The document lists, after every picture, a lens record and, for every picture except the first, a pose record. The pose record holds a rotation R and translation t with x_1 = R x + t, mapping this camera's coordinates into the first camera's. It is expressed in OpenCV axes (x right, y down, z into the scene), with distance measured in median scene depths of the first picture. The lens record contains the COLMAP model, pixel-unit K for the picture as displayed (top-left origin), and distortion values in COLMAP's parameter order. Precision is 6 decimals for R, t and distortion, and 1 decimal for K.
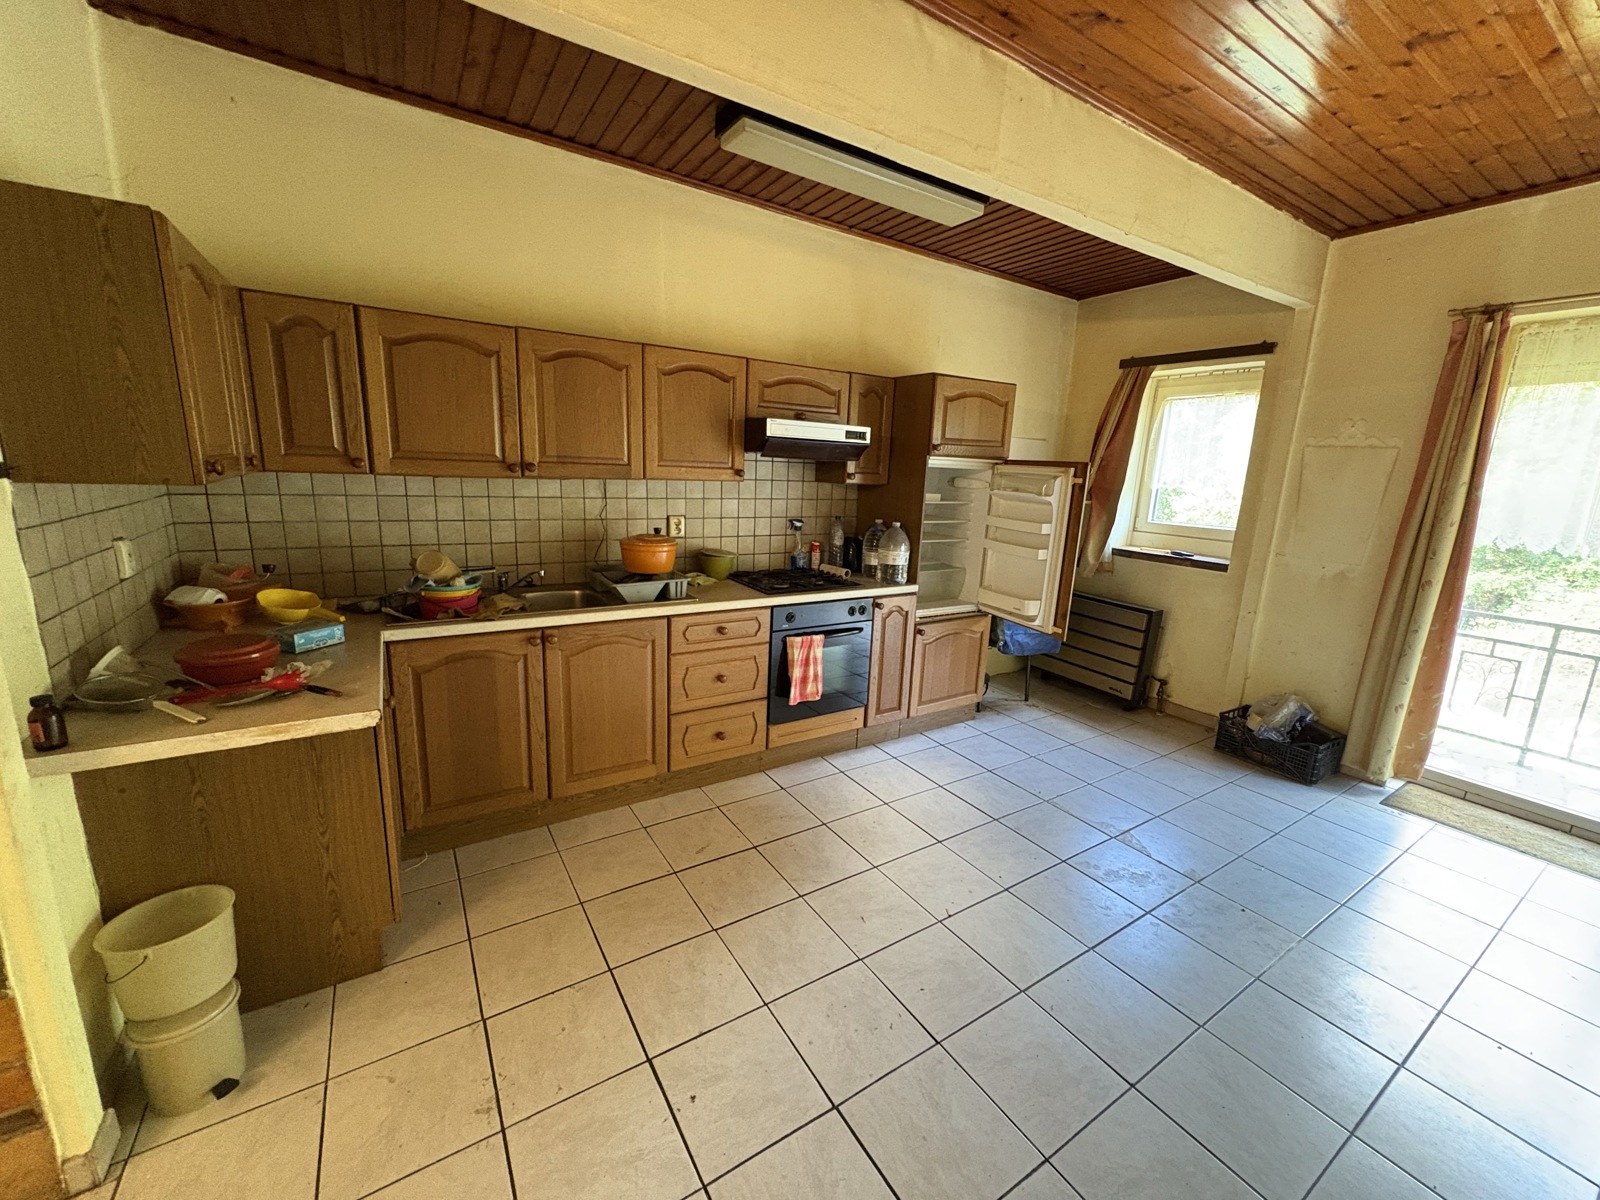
lens RADIAL K [[636.4, 0, 803.5], [0, 636.4, 602.7], [0, 0, 1]] dist [-0.001610, 0.000260]
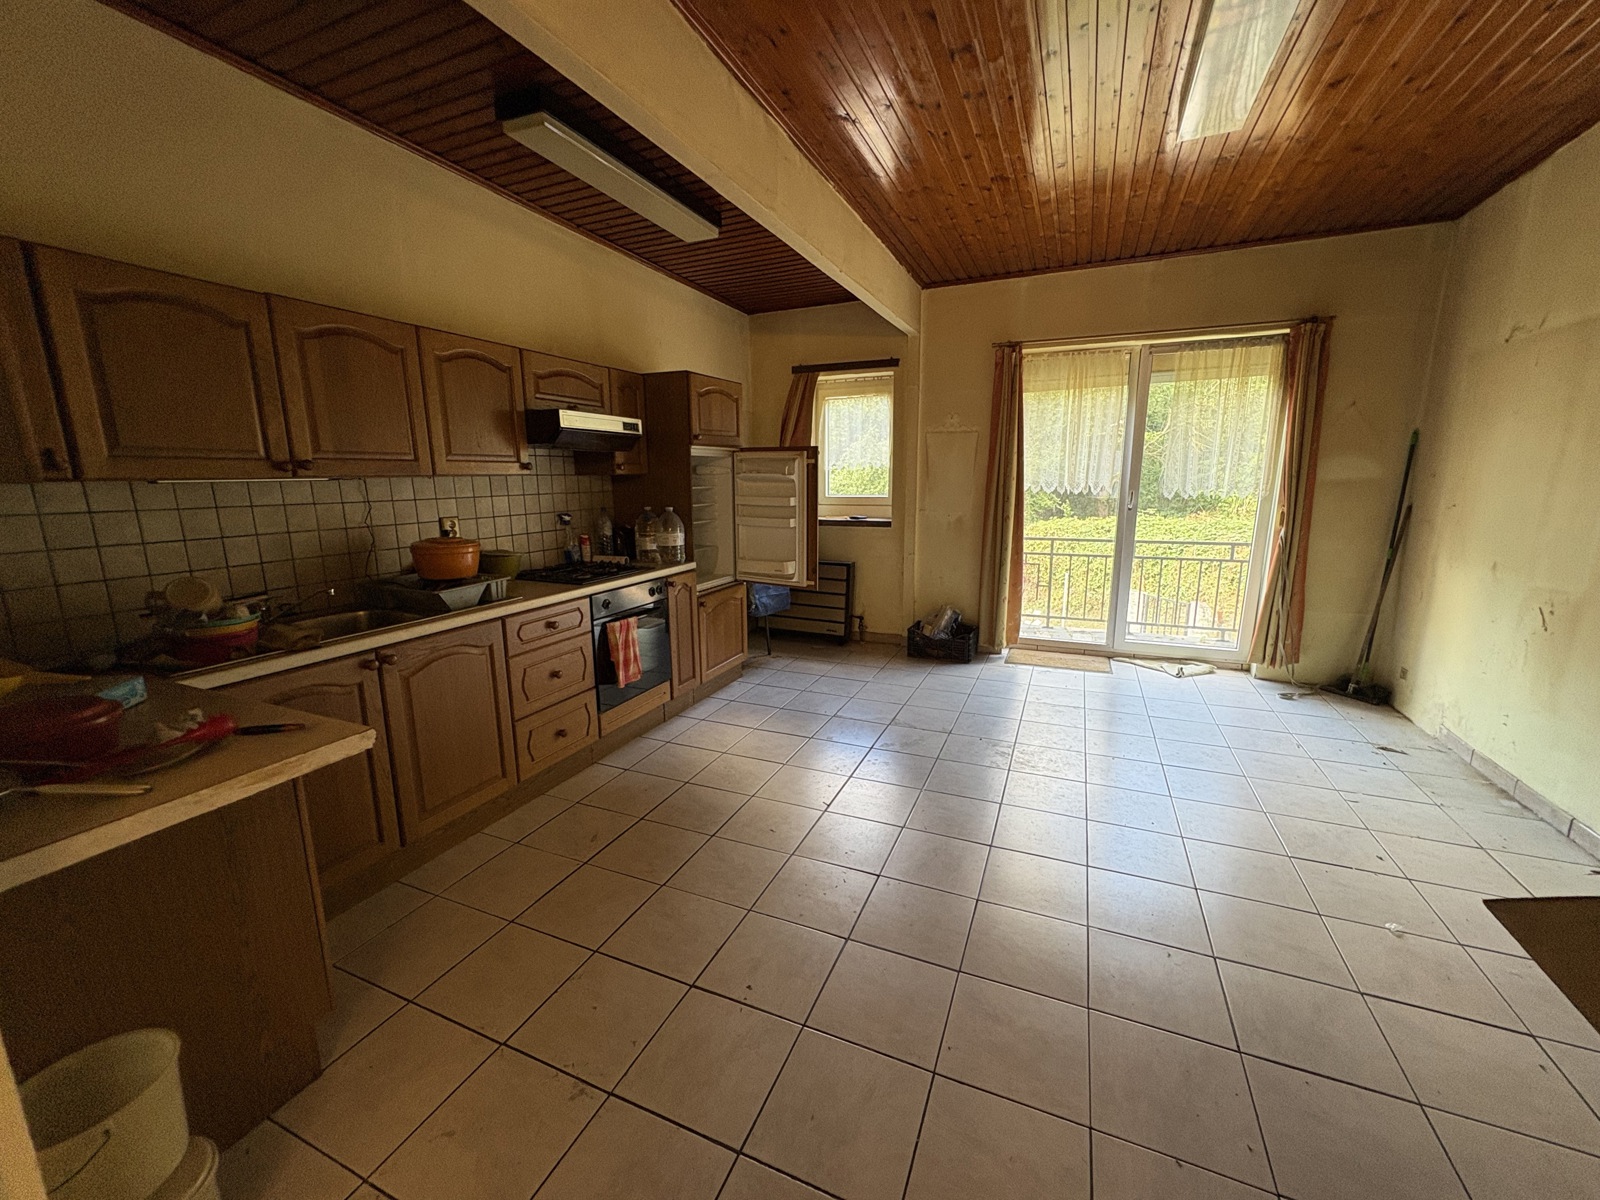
lens RADIAL K [[636.4, 0, 803.5], [0, 636.4, 602.7], [0, 0, 1]] dist [-0.001610, 0.000260]
pose [[0.824755, -0.158690, 0.542767, -0.299536], [0.161367, 0.985954, 0.043062, 0.026562], [-0.541977, 0.052069, 0.838779, -0.030609]]
